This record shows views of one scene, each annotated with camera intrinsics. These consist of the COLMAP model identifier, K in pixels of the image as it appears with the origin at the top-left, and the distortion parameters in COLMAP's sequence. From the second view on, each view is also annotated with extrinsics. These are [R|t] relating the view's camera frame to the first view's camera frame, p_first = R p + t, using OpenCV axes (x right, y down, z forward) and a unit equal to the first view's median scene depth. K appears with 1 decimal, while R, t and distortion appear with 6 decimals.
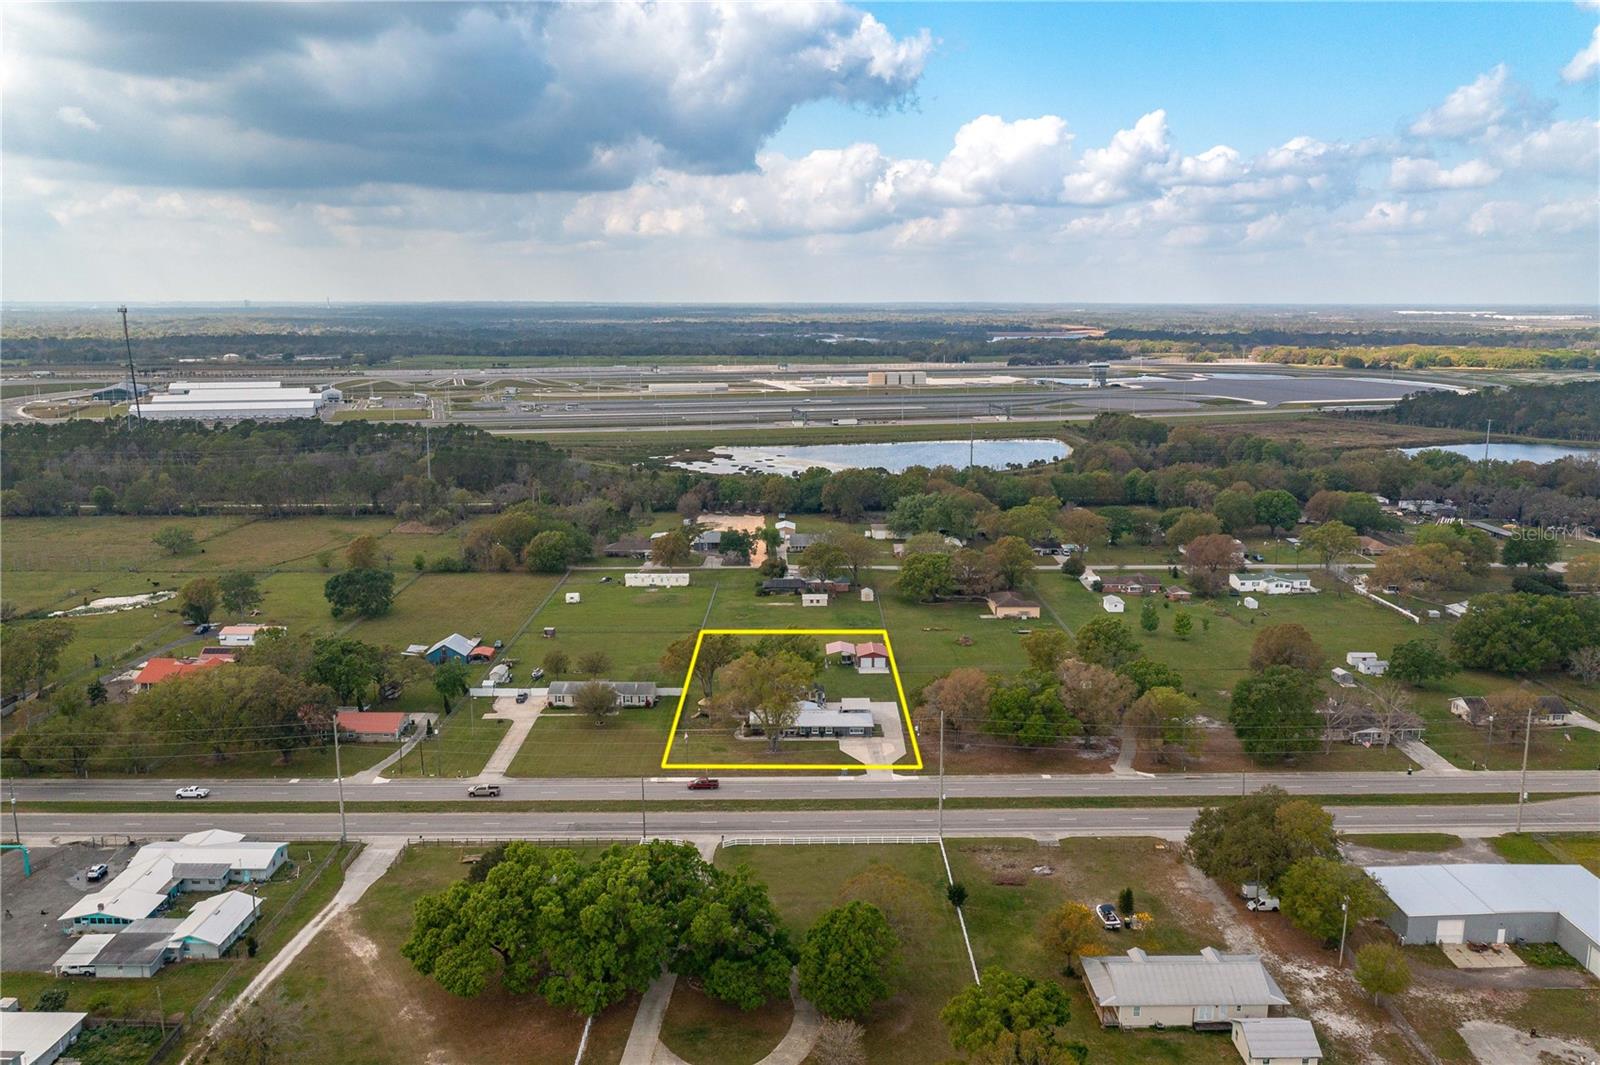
lens RADIAL K [[1252.1, 0, 792.2], [0, 1252.1, 535.3], [0, 0, 1]] dist [-0.007055, -0.003308]
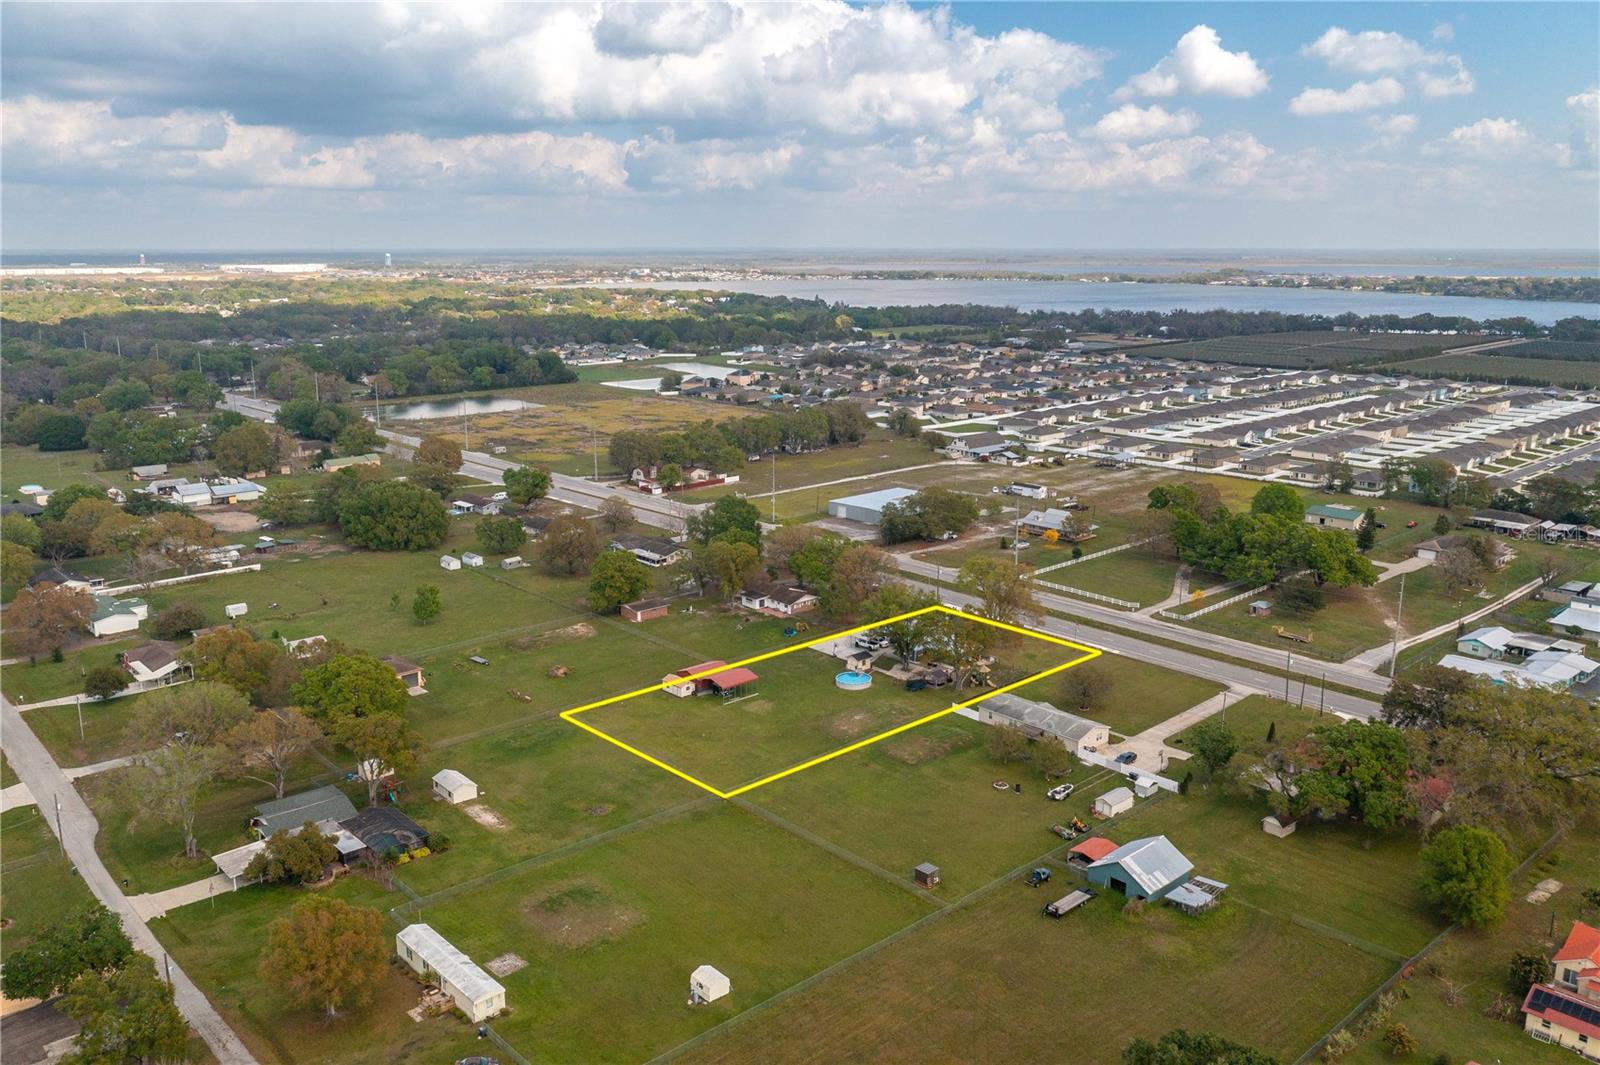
lens RADIAL K [[1267.9, 0, 800.4], [0, 1267.9, 464.9], [0, 0, 1]] dist [-0.004941, -0.019058]
pose [[-0.671268, -0.130008, 0.729724, -0.730518], [0.141107, 0.944078, 0.298001, -0.351531], [-0.727659, 0.303008, -0.615385, 1.829958]]
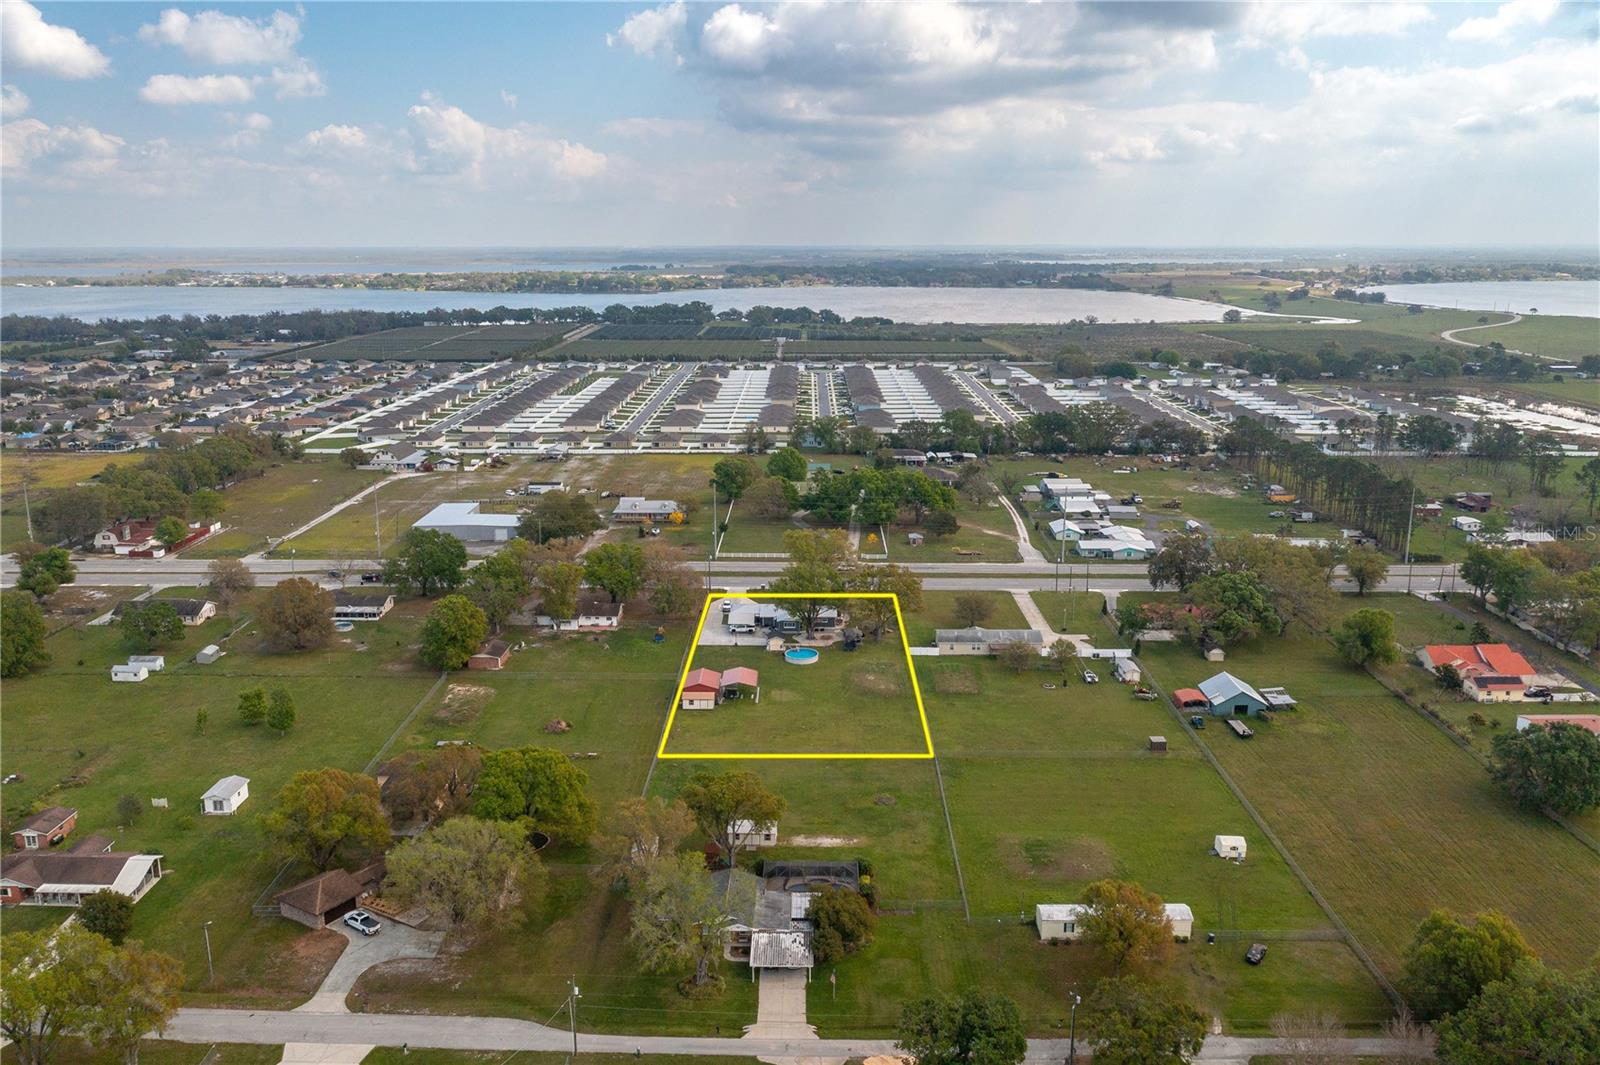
lens RADIAL K [[1252.1, 0, 792.2], [0, 1252.1, 535.3], [0, 0, 1]] dist [-0.007055, -0.003308]
pose [[-0.999930, -0.007475, 0.009205, -0.001029], [-0.003037, 0.911815, 0.410591, -0.422983], [-0.011463, 0.410534, -0.911773, 2.190173]]
